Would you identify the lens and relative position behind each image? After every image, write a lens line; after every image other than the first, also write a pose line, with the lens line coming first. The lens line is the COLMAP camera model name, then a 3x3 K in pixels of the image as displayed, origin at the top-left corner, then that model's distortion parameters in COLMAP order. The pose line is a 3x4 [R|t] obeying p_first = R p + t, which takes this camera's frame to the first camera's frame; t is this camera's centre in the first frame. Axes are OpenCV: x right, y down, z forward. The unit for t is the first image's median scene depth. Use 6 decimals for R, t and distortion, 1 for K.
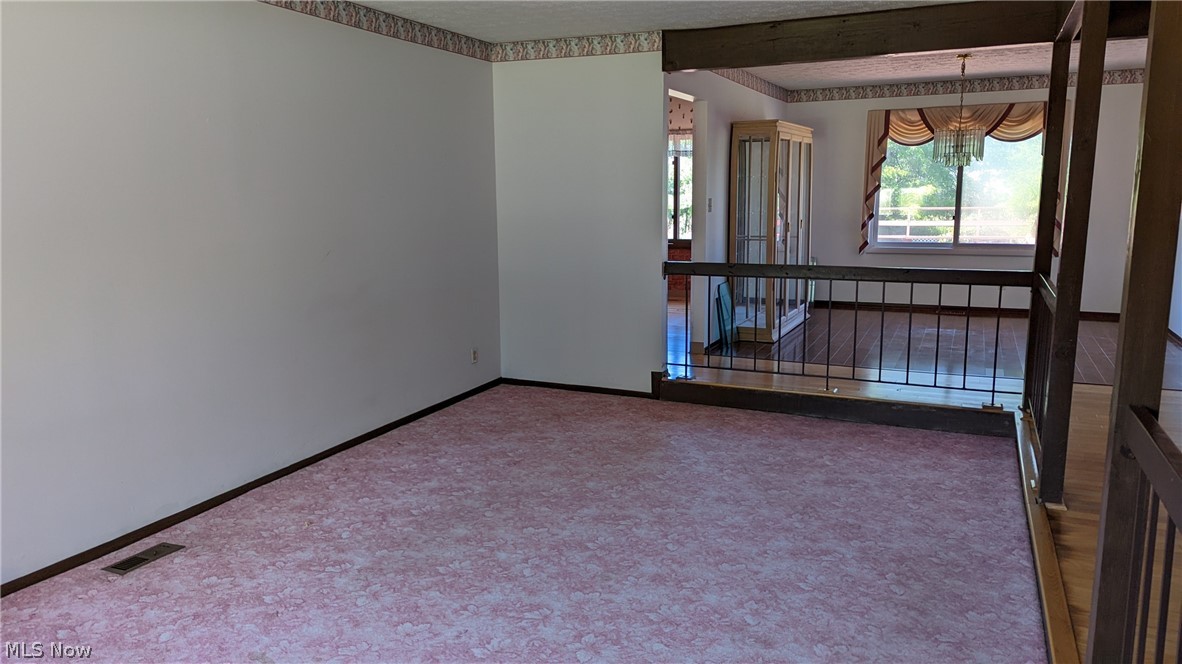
lens RADIAL K [[793.3, 0, 583.5], [0, 793.3, 324.6], [0, 0, 1]] dist [0.011800, 0.001501]
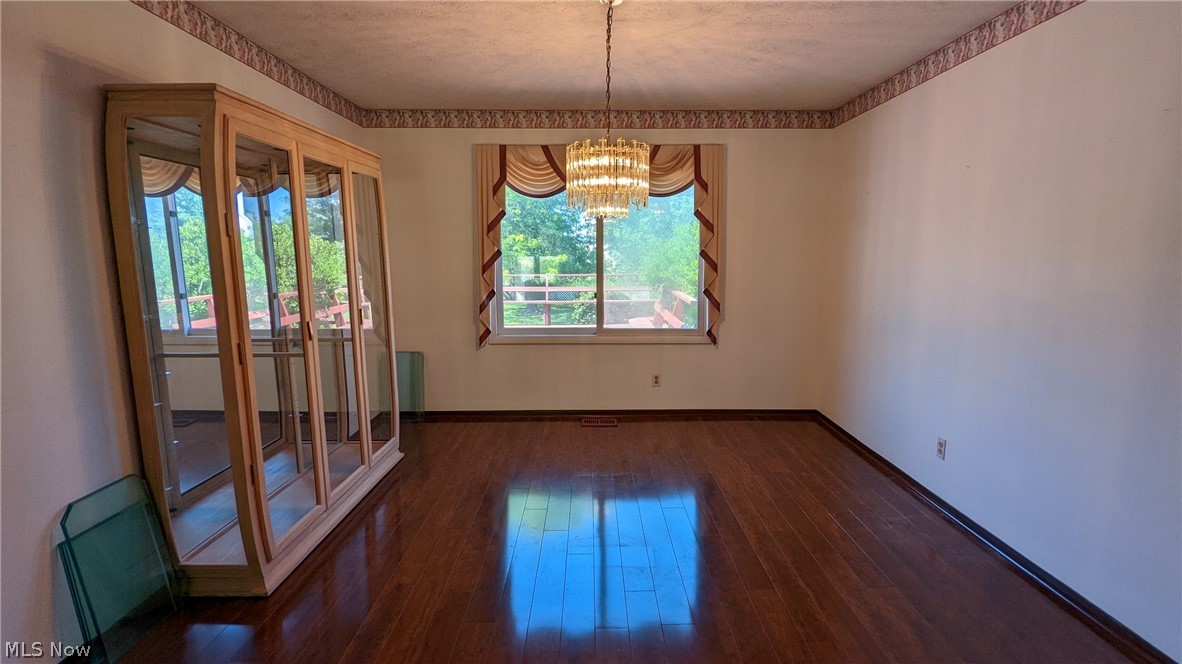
lens RADIAL K [[550.6, 0, 589.2], [0, 550.6, 337.8], [0, 0, 1]] dist [0.001448, 0.000029]
pose [[0.899013, -0.054571, 0.434509, 0.227444], [0.064193, 0.997909, -0.007486, -0.089468], [-0.433192, 0.034622, 0.900636, 0.526839]]
